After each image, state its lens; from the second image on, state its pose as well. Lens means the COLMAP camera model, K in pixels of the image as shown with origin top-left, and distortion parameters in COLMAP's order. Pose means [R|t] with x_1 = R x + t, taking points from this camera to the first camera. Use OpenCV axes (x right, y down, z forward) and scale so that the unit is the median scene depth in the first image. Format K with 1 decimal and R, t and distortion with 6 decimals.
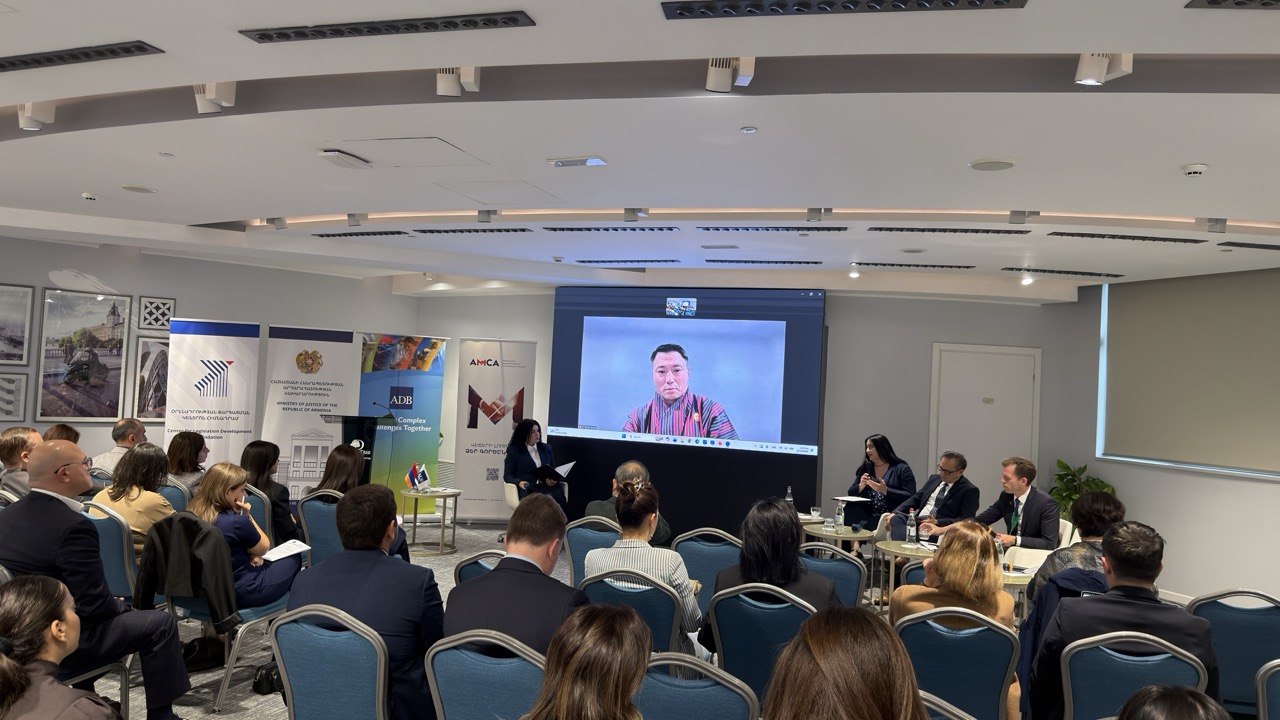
lens RADIAL K [[892.7, 0, 640.0], [0, 892.7, 360.0], [0, 0, 1]] dist [0.138490, -0.221788]
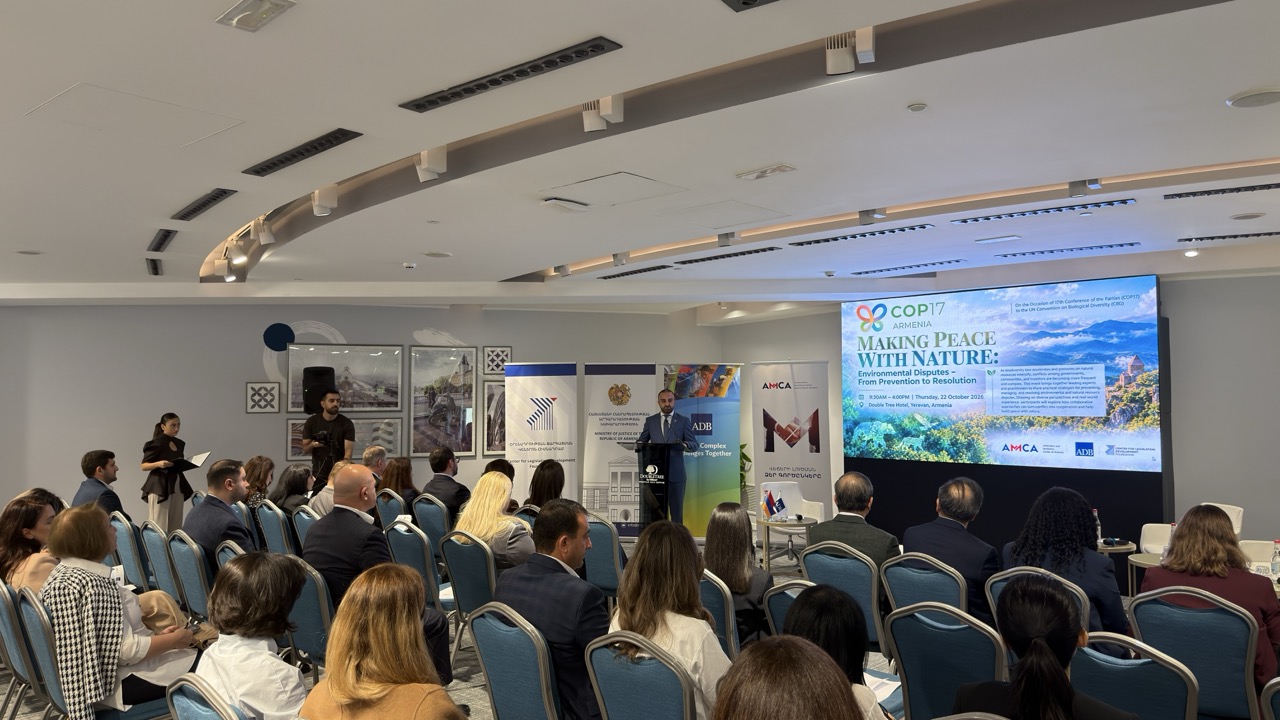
lens RADIAL K [[892.7, 0, 640.0], [0, 892.7, 360.0], [0, 0, 1]] dist [0.138490, -0.221788]
pose [[0.918287, -0.071804, -0.389351, 0.080042], [0.060294, 0.997308, -0.041719, 0.007114], [0.391298, 0.014834, 0.920144, 0.023505]]
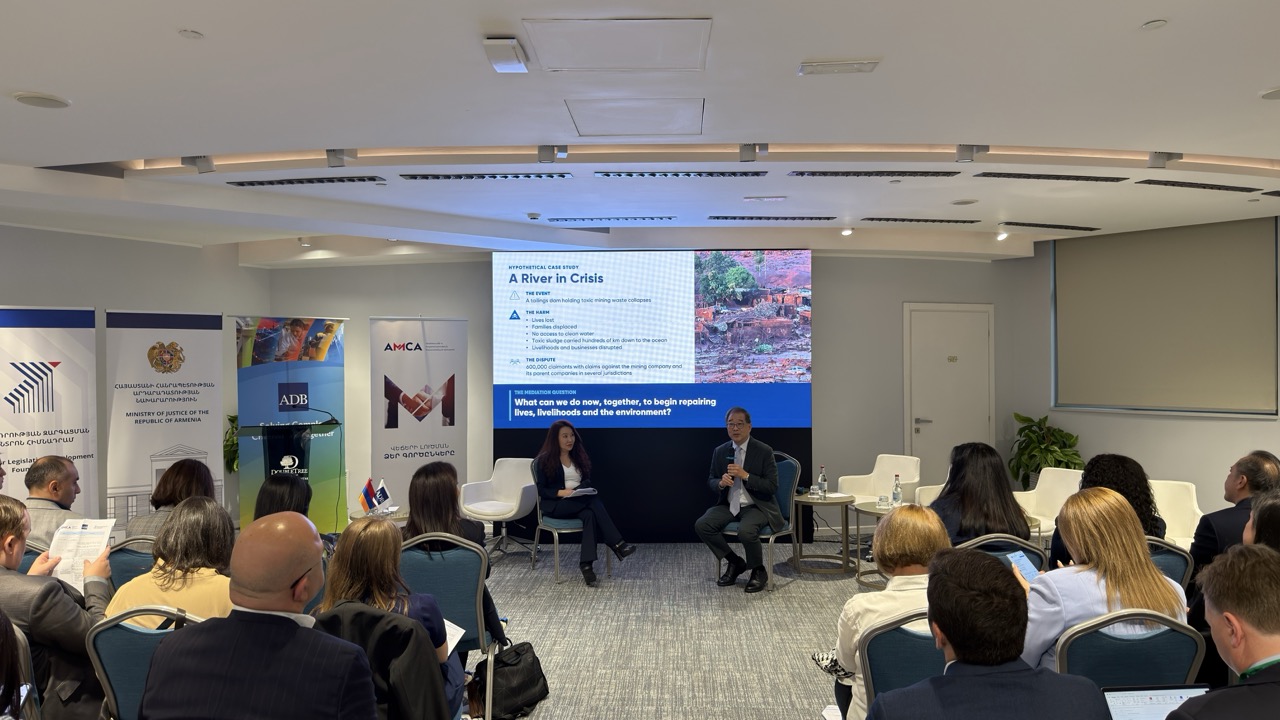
lens RADIAL K [[892.7, 0, 640.0], [0, 892.7, 360.0], [0, 0, 1]] dist [0.138490, -0.221788]
pose [[0.946085, -0.055188, 0.319182, -0.240594], [0.045197, 0.998231, 0.038631, -0.007278], [-0.320750, -0.022122, 0.946906, 0.161832]]
